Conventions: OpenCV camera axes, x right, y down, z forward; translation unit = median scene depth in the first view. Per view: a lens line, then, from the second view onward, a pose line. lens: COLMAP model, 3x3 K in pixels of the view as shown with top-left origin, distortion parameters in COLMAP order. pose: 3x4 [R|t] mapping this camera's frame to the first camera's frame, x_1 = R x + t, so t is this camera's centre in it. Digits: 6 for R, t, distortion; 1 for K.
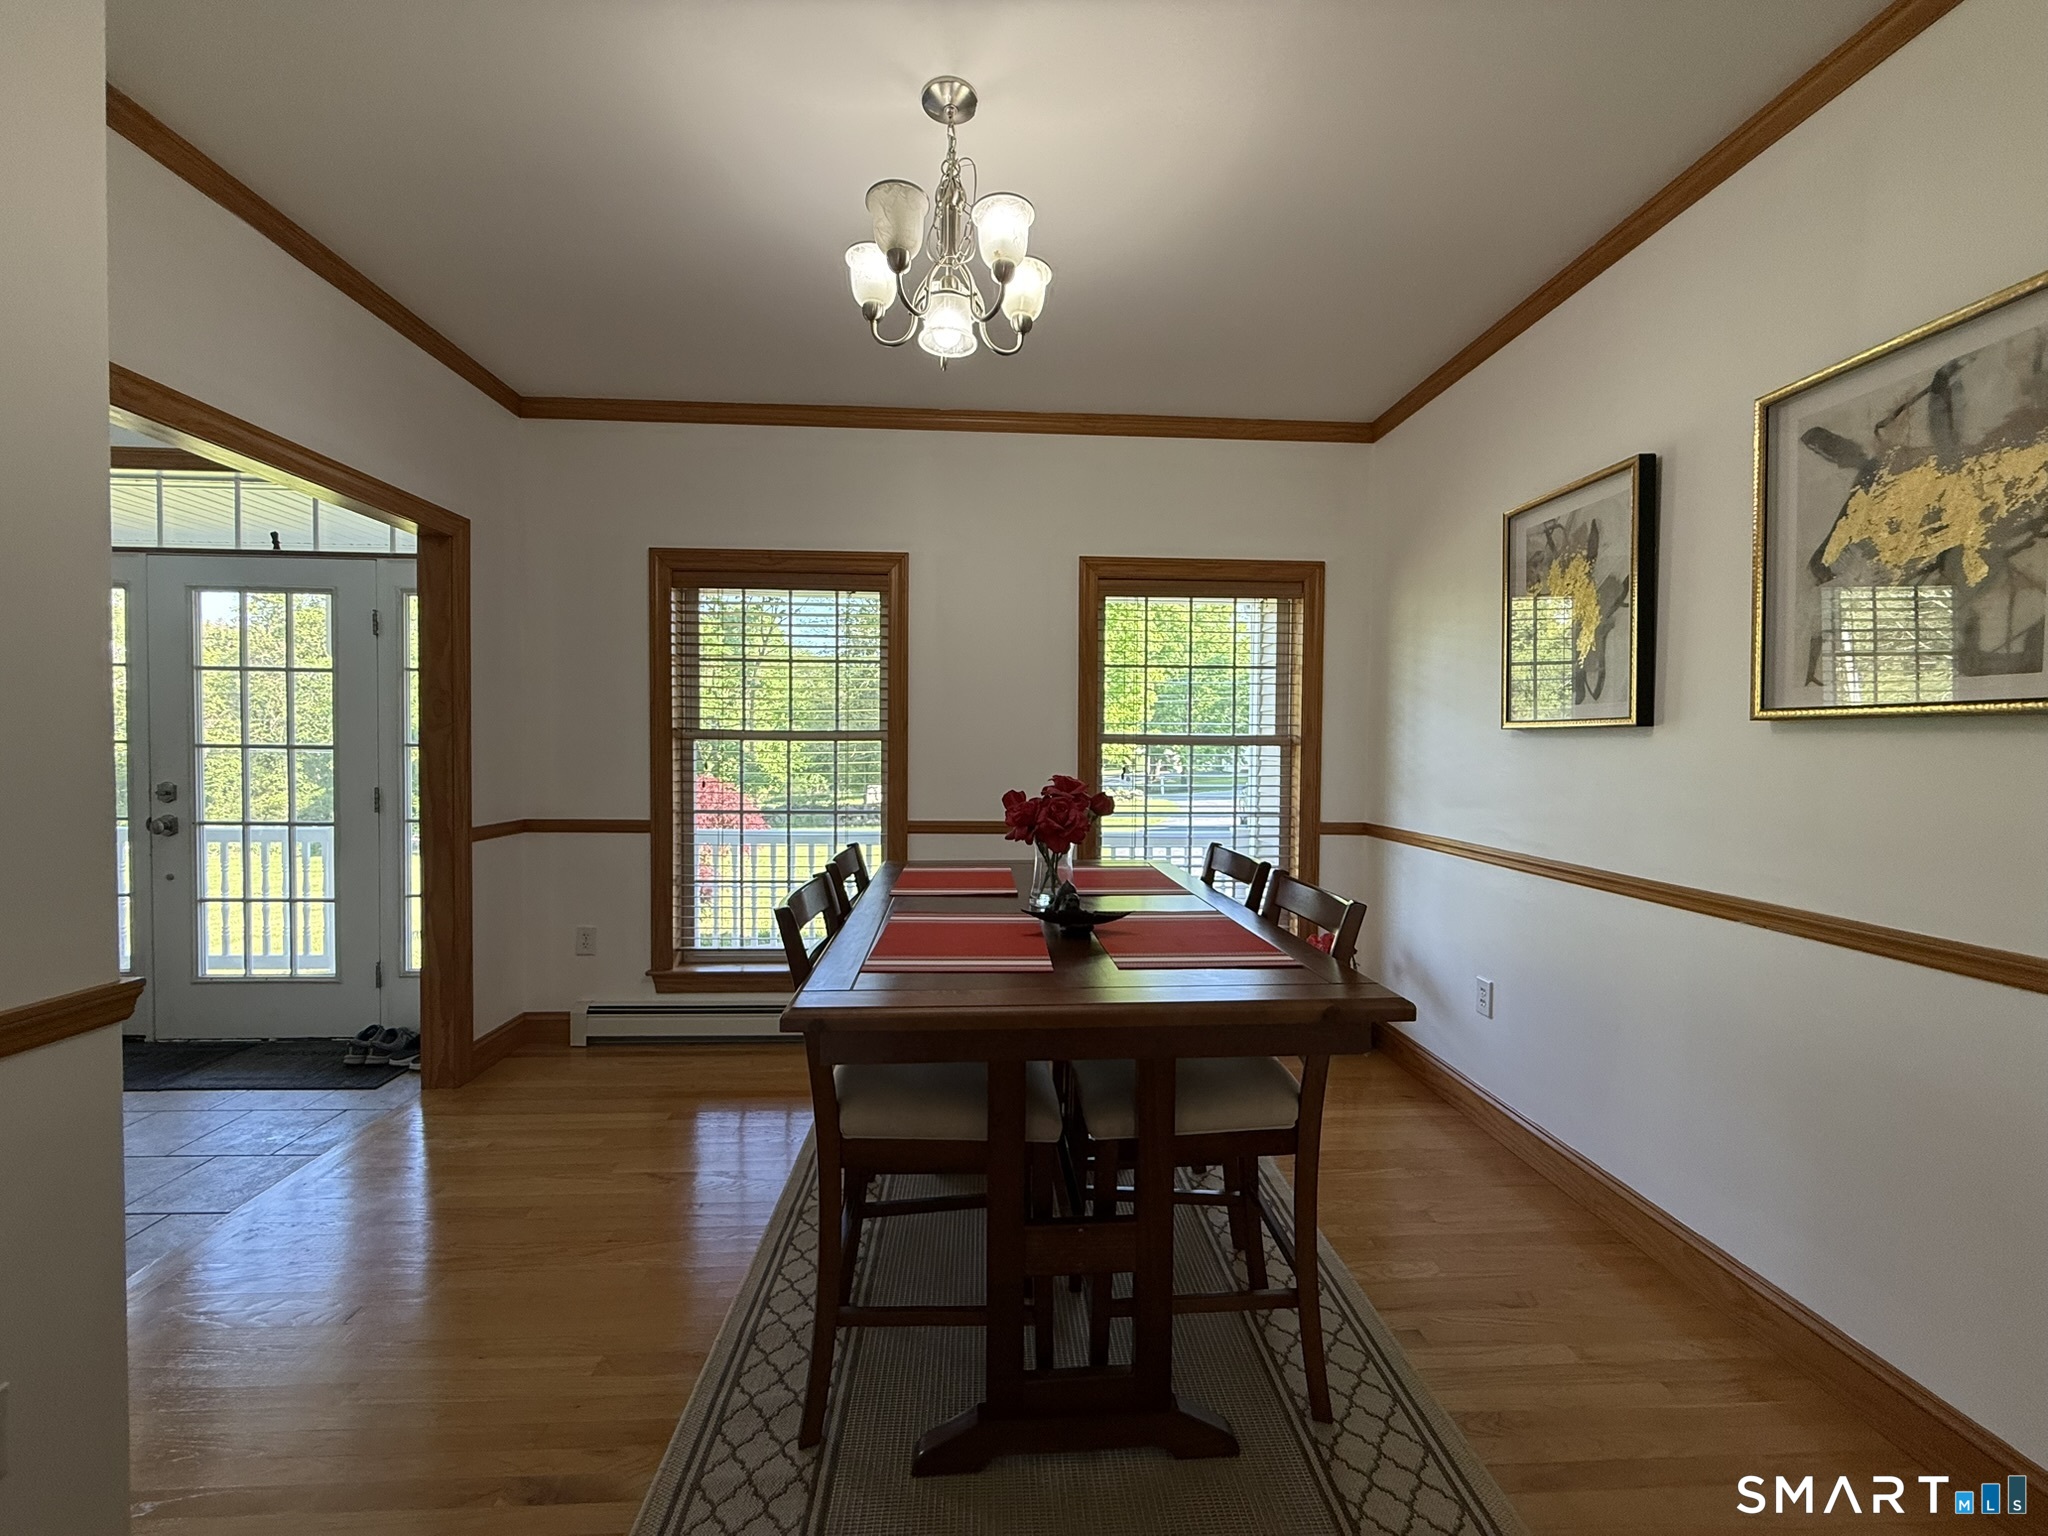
lens RADIAL K [[817.4, 0, 1025.9], [0, 817.4, 761.1], [0, 0, 1]] dist [-0.000219, -0.000178]
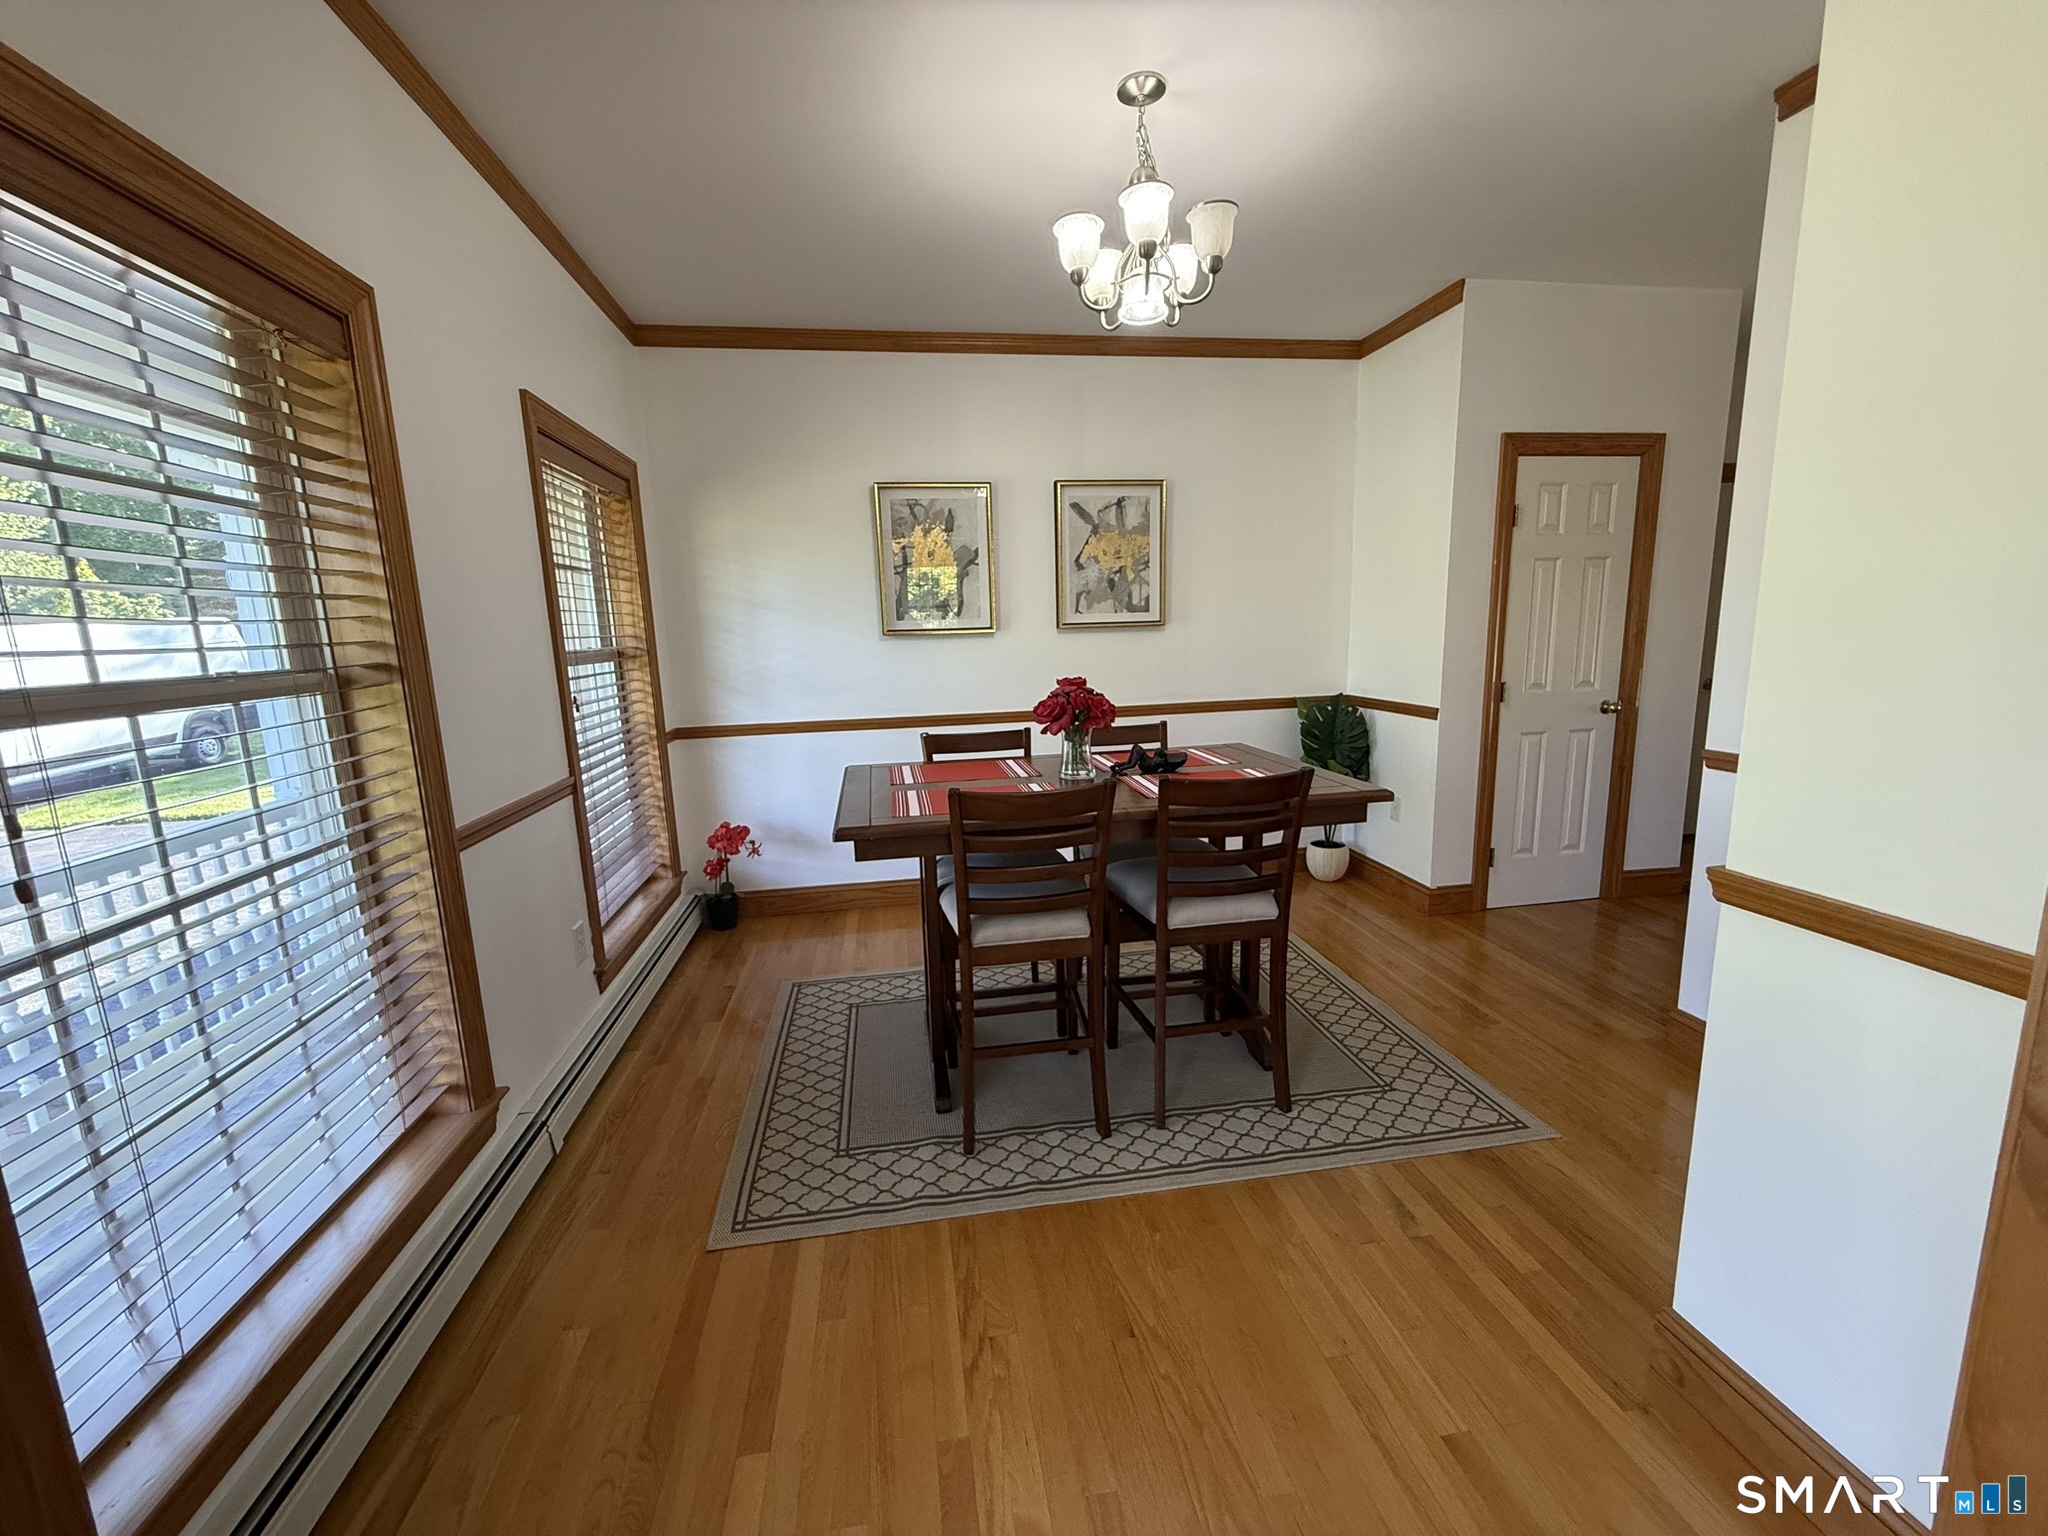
lens RADIAL K [[817.4, 0, 1026.1], [0, 817.4, 768.8], [0, 0, 1]] dist [-0.000219, -0.000178]
pose [[-0.115612, -0.171391, 0.978396, -1.445452], [0.053529, 0.982495, 0.178434, -0.081906], [-0.991851, 0.073002, -0.104414, 1.439625]]
